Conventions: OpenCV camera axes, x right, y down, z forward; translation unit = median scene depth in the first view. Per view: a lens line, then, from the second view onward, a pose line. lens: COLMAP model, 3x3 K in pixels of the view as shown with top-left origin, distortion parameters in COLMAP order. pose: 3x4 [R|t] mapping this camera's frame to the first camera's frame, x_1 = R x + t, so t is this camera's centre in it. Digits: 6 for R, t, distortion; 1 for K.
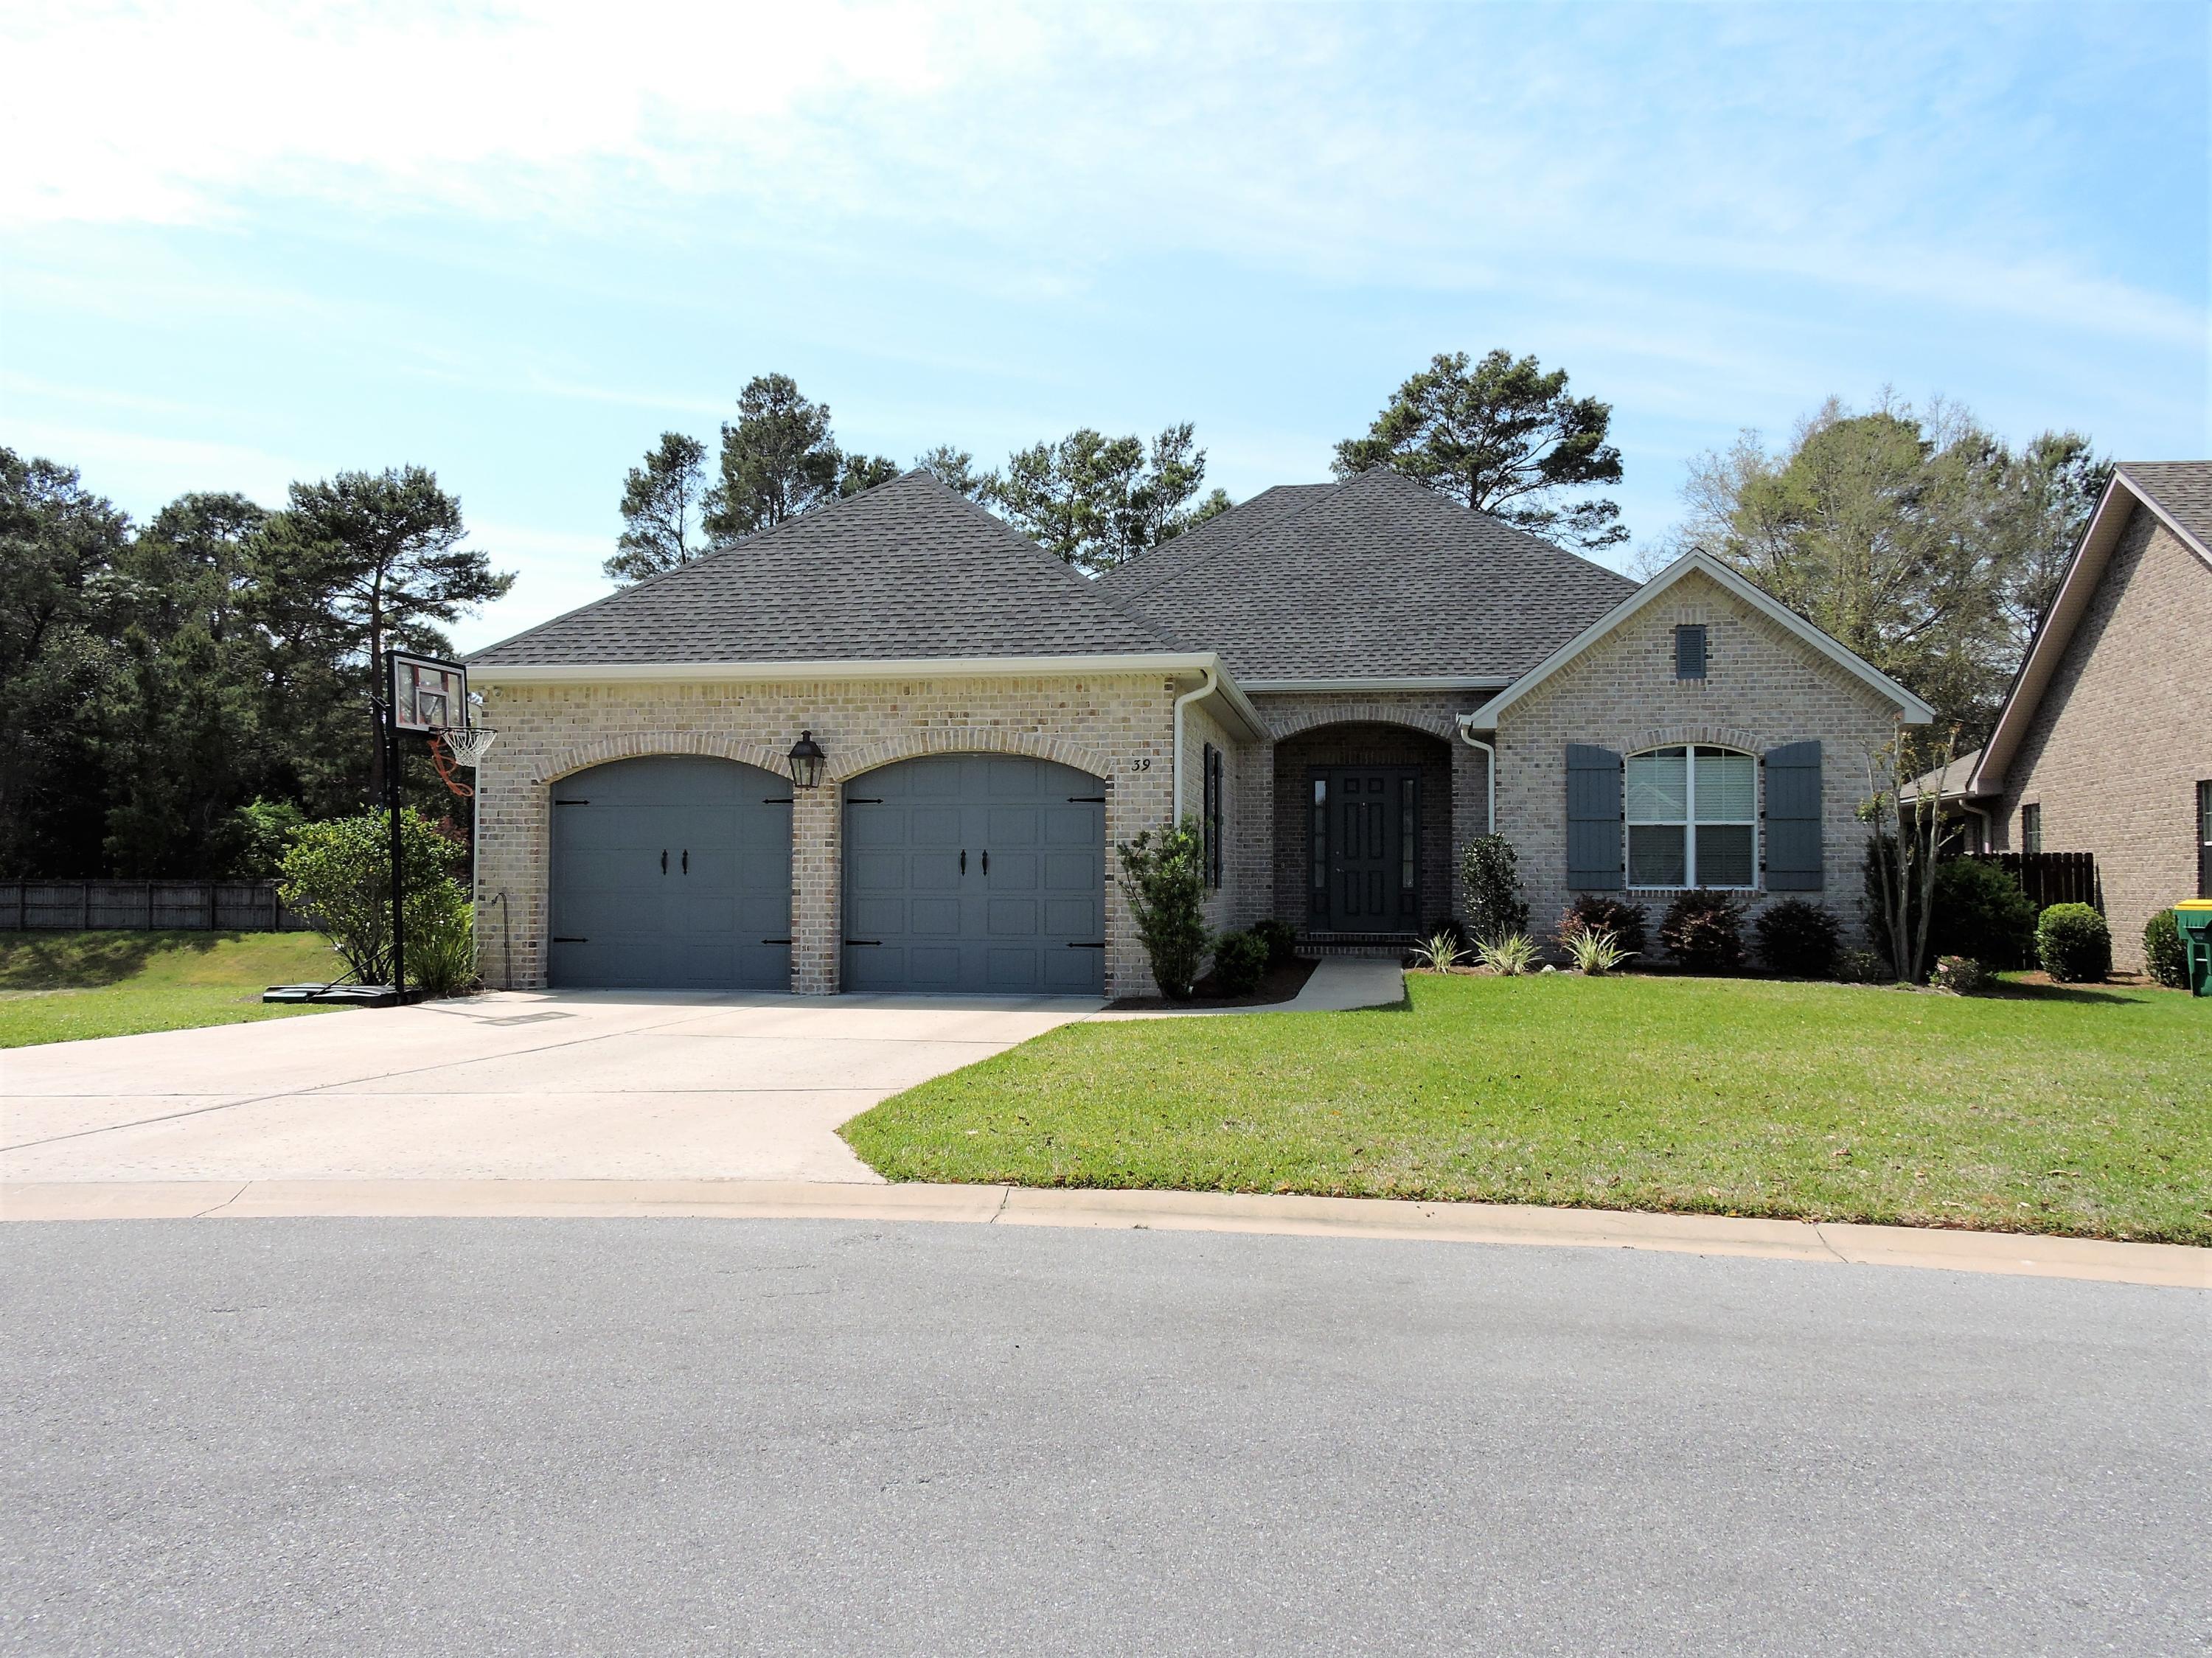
lens RADIAL K [[1575.7, 0, 1106.0], [0, 1575.7, 829.0], [0, 0, 1]] dist [0.001309, 0.000865]
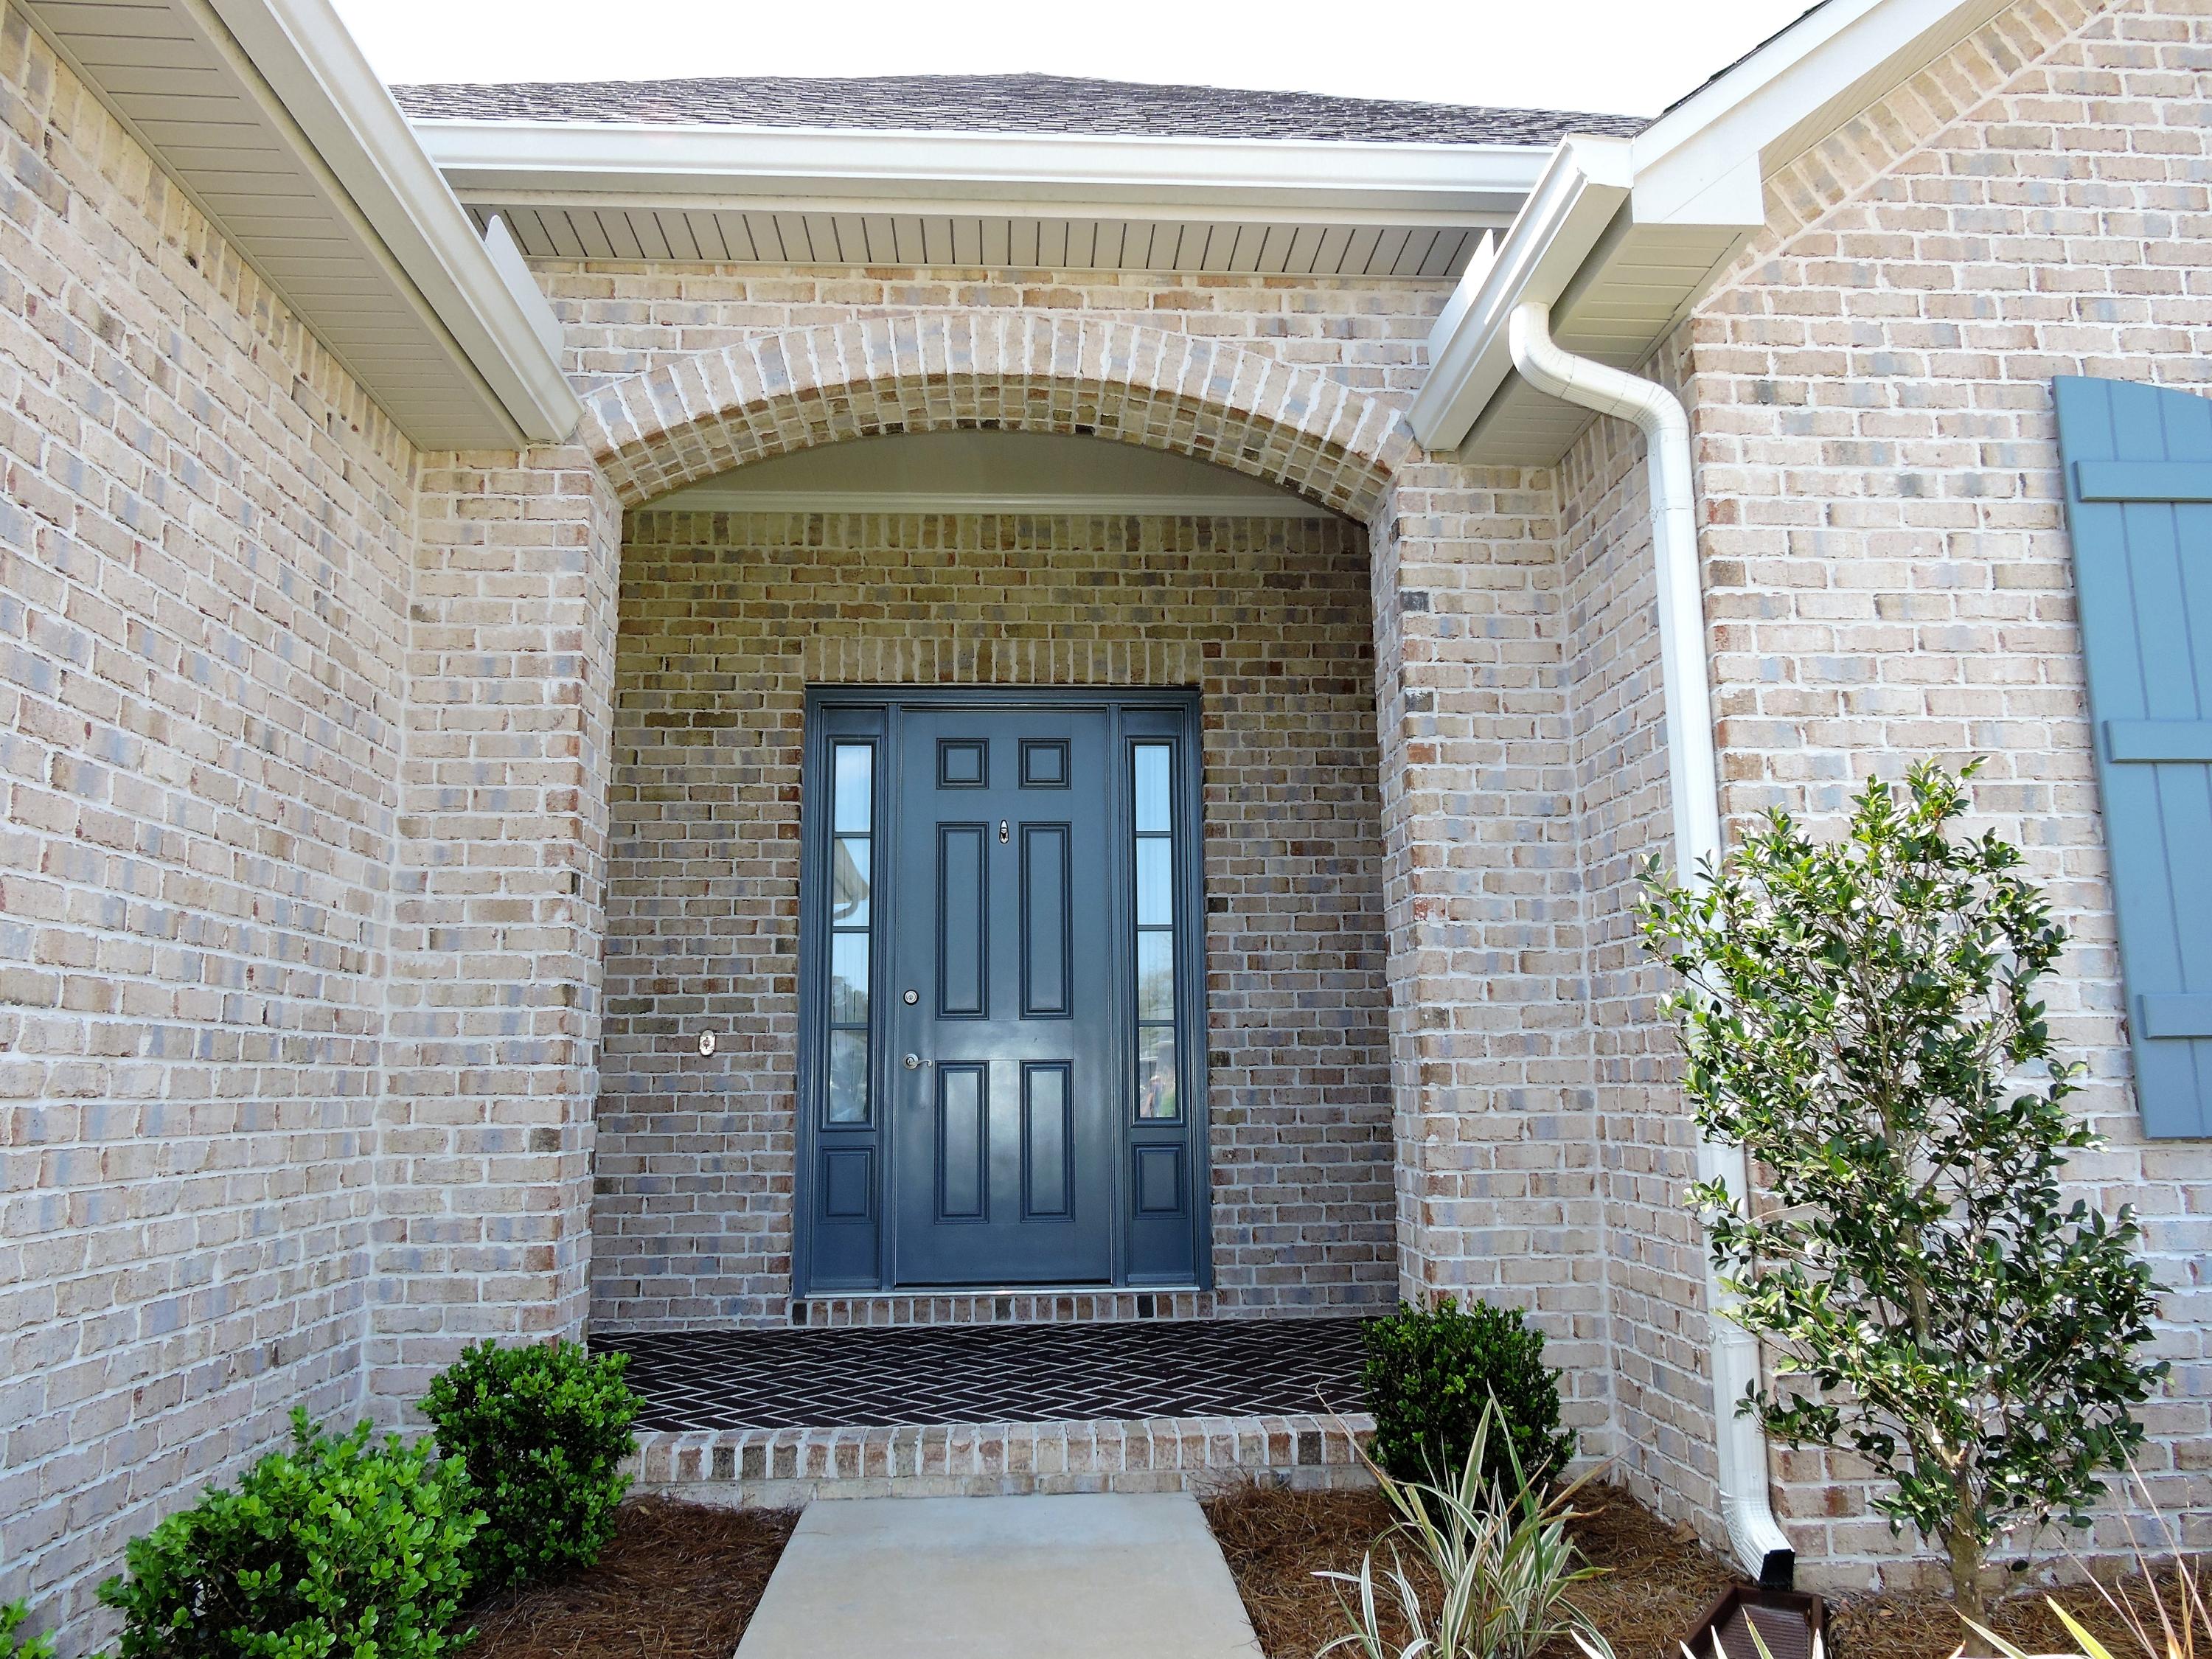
lens RADIAL K [[1575.9, 0, 1106.0], [0, 1575.9, 829.5], [0, 0, 1]] dist [0.001309, 0.000865]
pose [[0.971860, 0.023400, 0.234395, 0.142076], [0.006467, 0.992029, -0.125846, 0.026424], [-0.235472, 0.123820, 0.963961, 0.892734]]
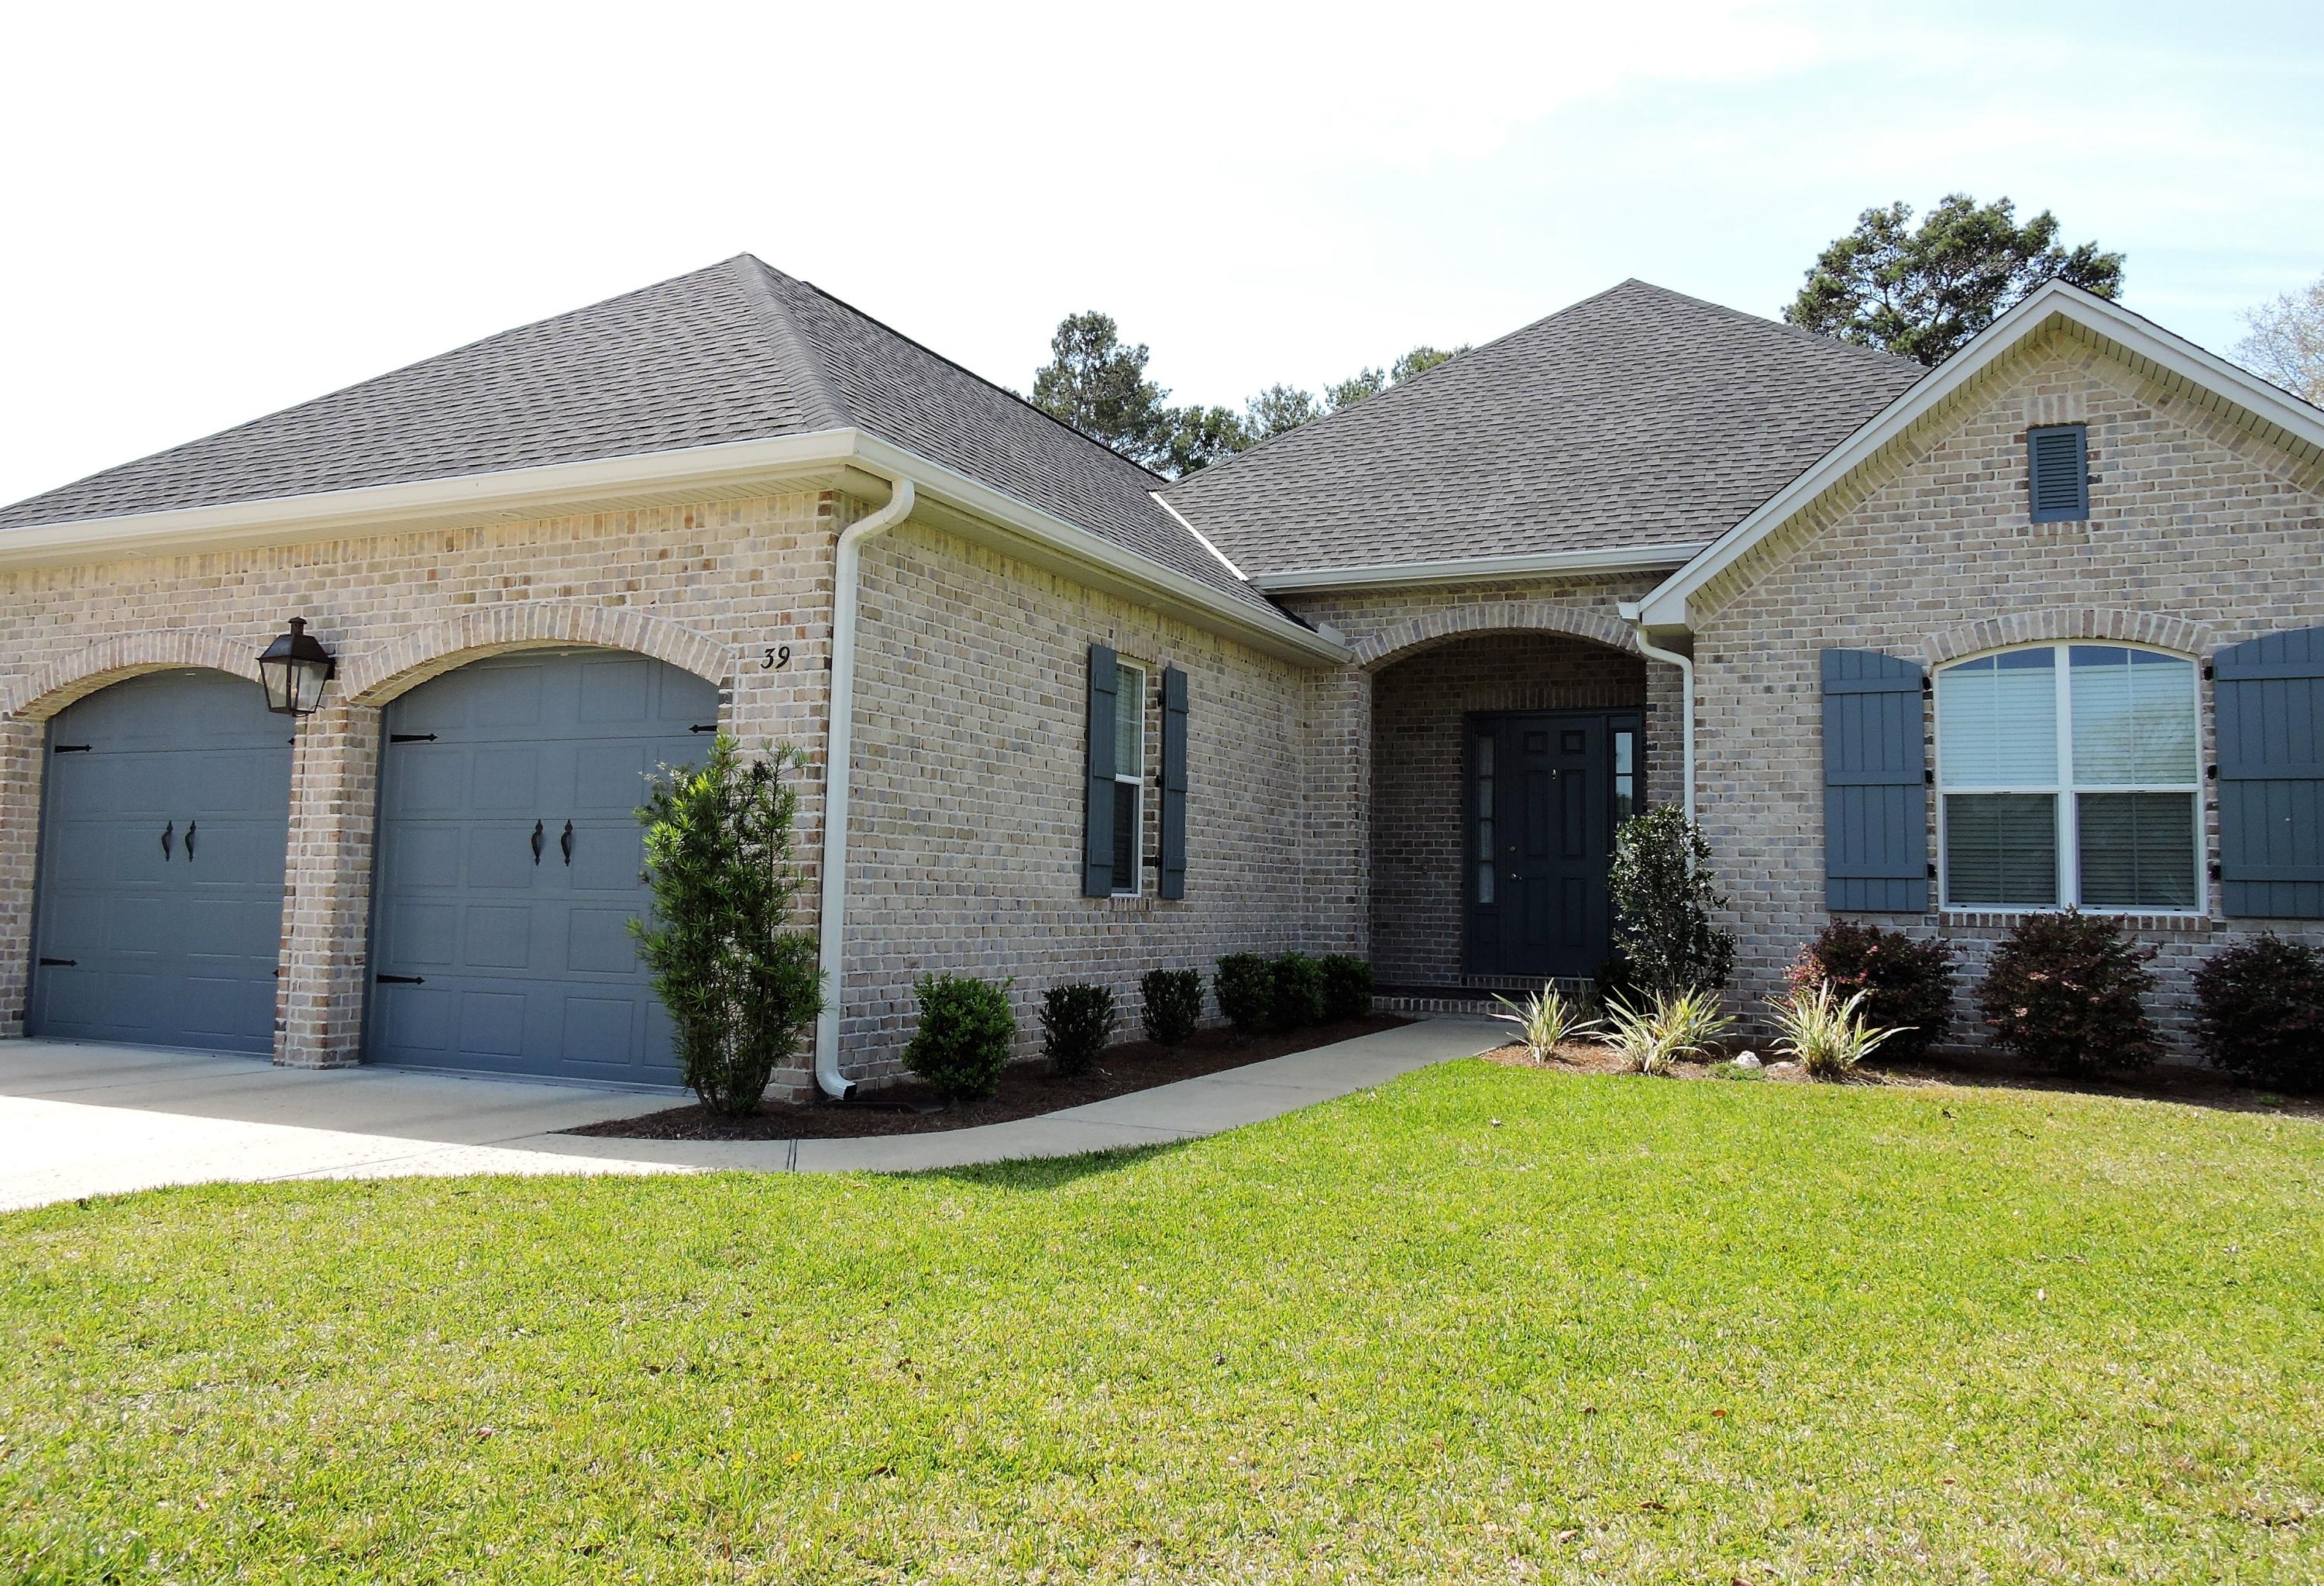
lens RADIAL K [[1668.6, 0, 1170.5], [0, 1668.6, 741.1], [0, 0, 1]] dist [-0.001233, -0.000718]
pose [[0.965954, -0.010698, -0.258494, 0.233920], [-0.005170, 0.998147, -0.060626, 0.016536], [0.258663, 0.059898, 0.964109, 0.390996]]
